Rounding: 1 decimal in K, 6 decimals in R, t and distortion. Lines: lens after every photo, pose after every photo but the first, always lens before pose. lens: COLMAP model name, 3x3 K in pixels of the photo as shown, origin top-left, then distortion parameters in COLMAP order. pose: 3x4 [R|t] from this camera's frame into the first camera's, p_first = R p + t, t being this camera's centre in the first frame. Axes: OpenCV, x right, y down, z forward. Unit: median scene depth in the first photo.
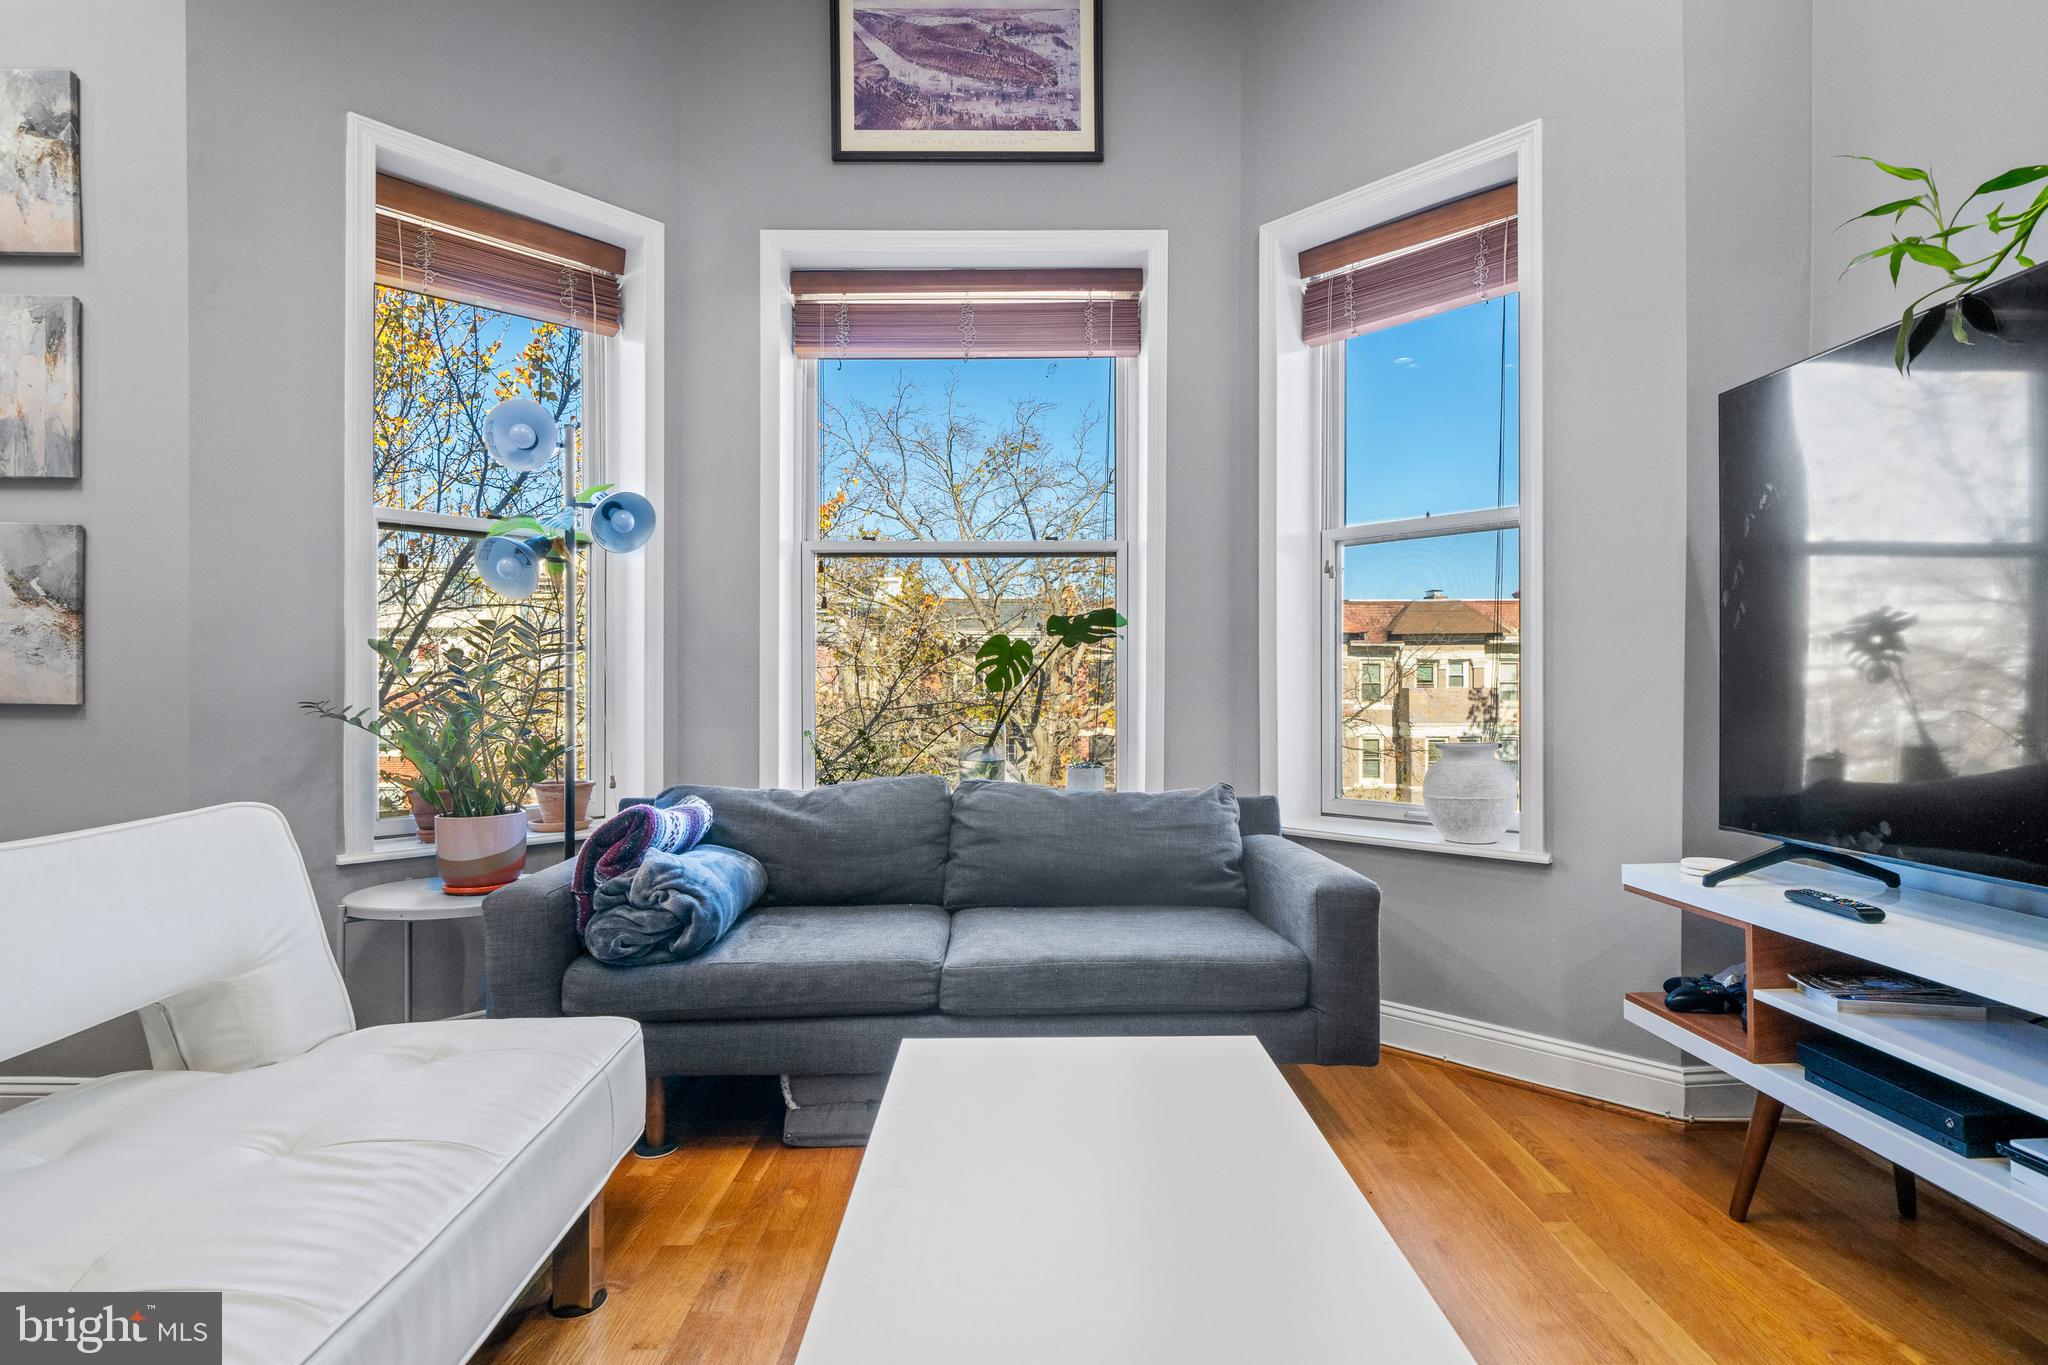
lens RADIAL K [[933.0, 0, 1092.6], [0, 933.0, 686.1], [0, 0, 1]] dist [0.000571, -0.000455]
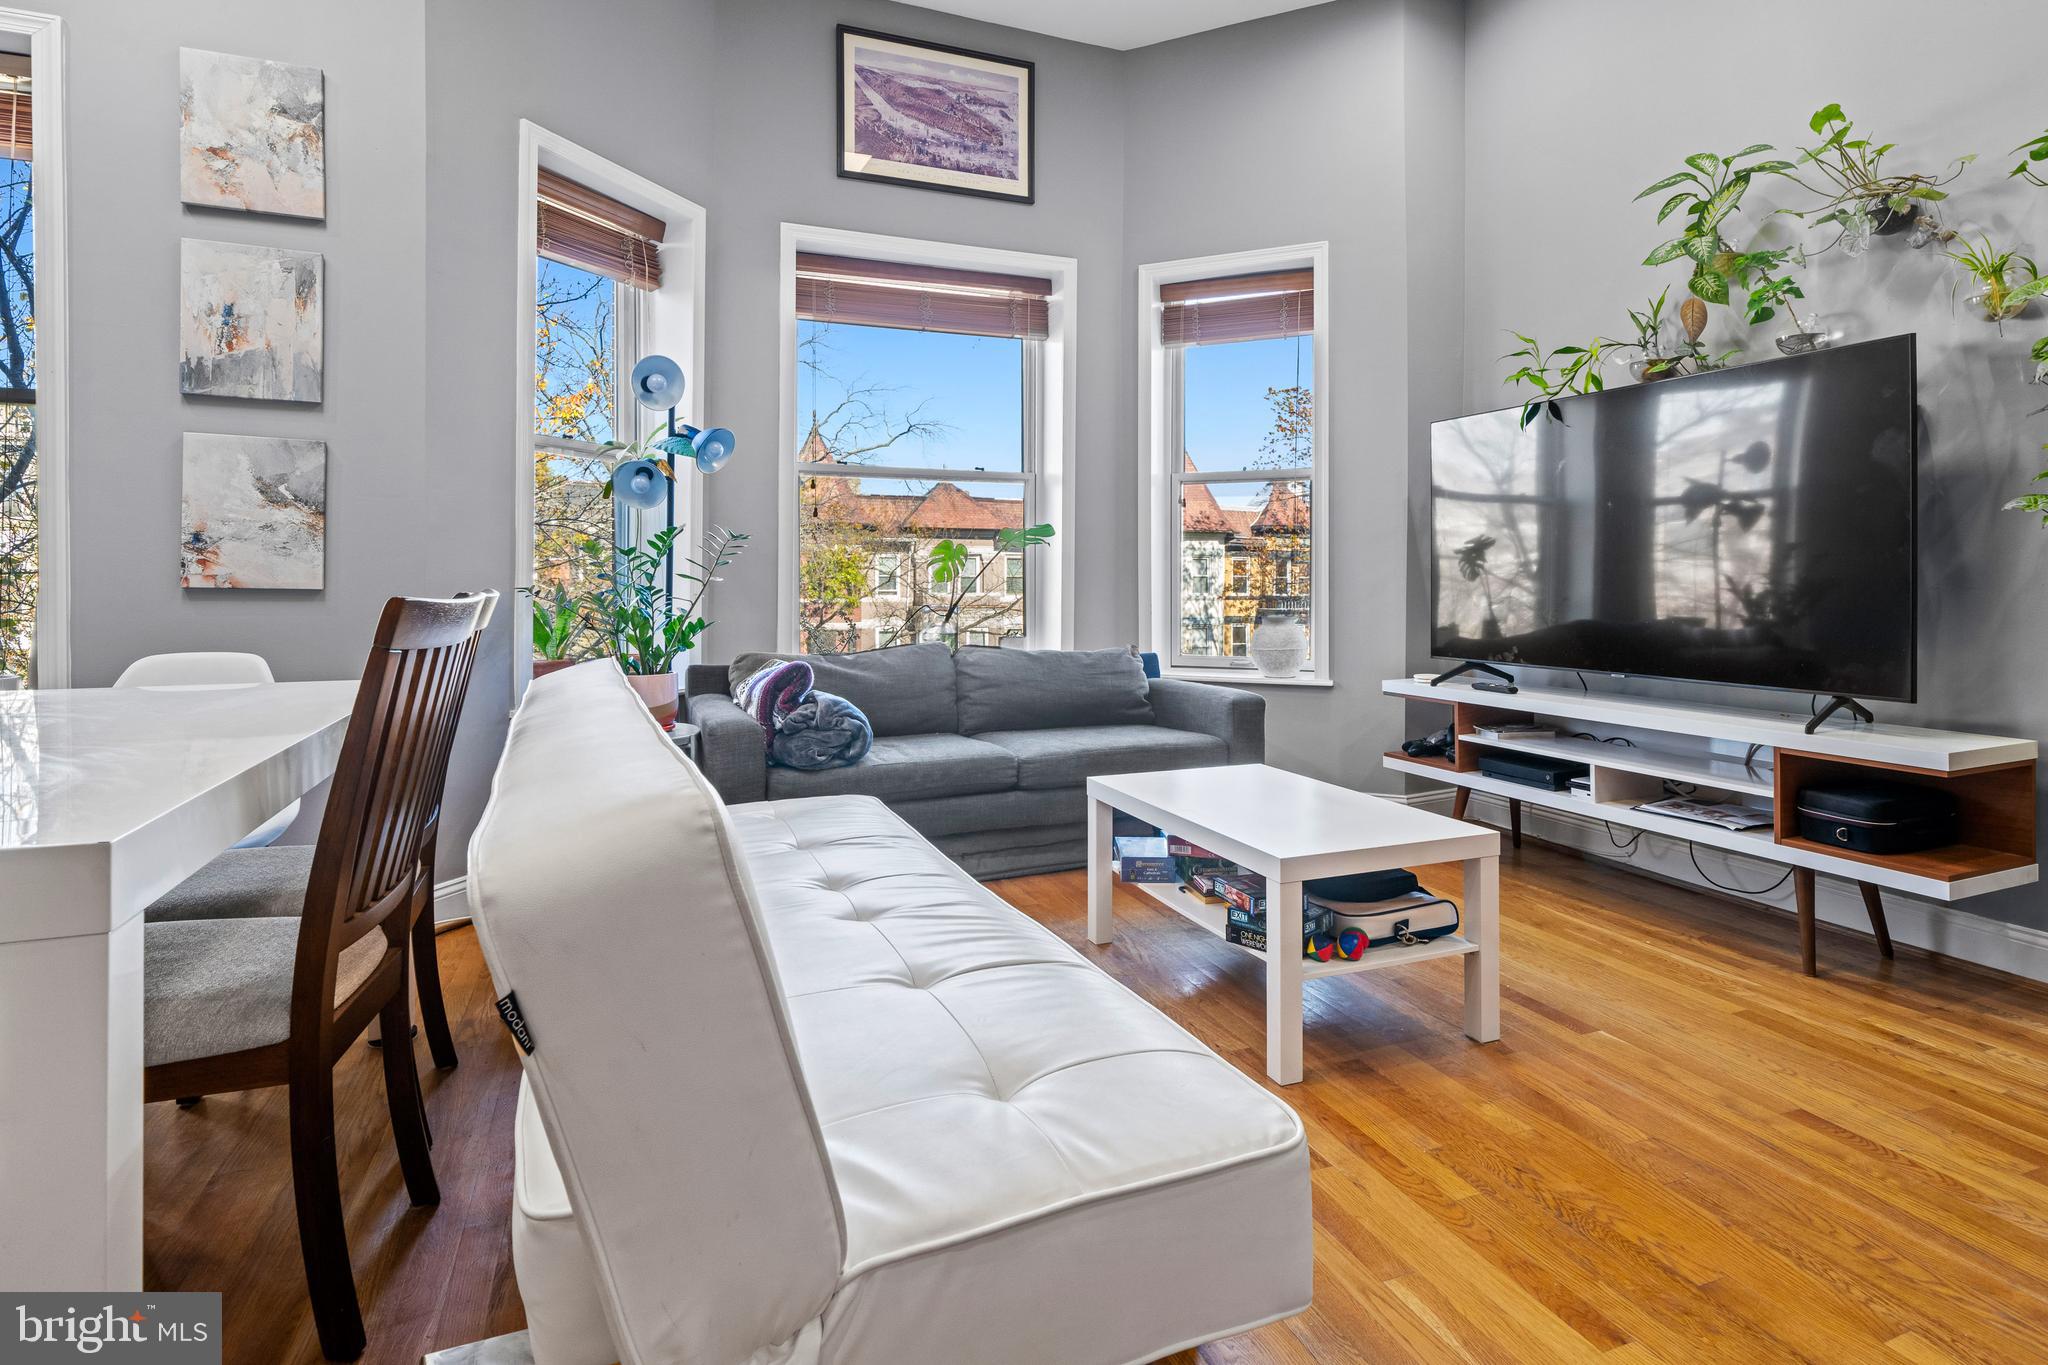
lens RADIAL K [[995.2, 0, 986.1], [0, 995.2, 574.1], [0, 0, 1]] dist [-0.000303, -0.000033]
pose [[0.947845, 0.007313, 0.318647, -0.607992], [-0.005902, 0.999968, -0.005395, 0.001681], [-0.318676, 0.003233, 0.947858, -0.452083]]
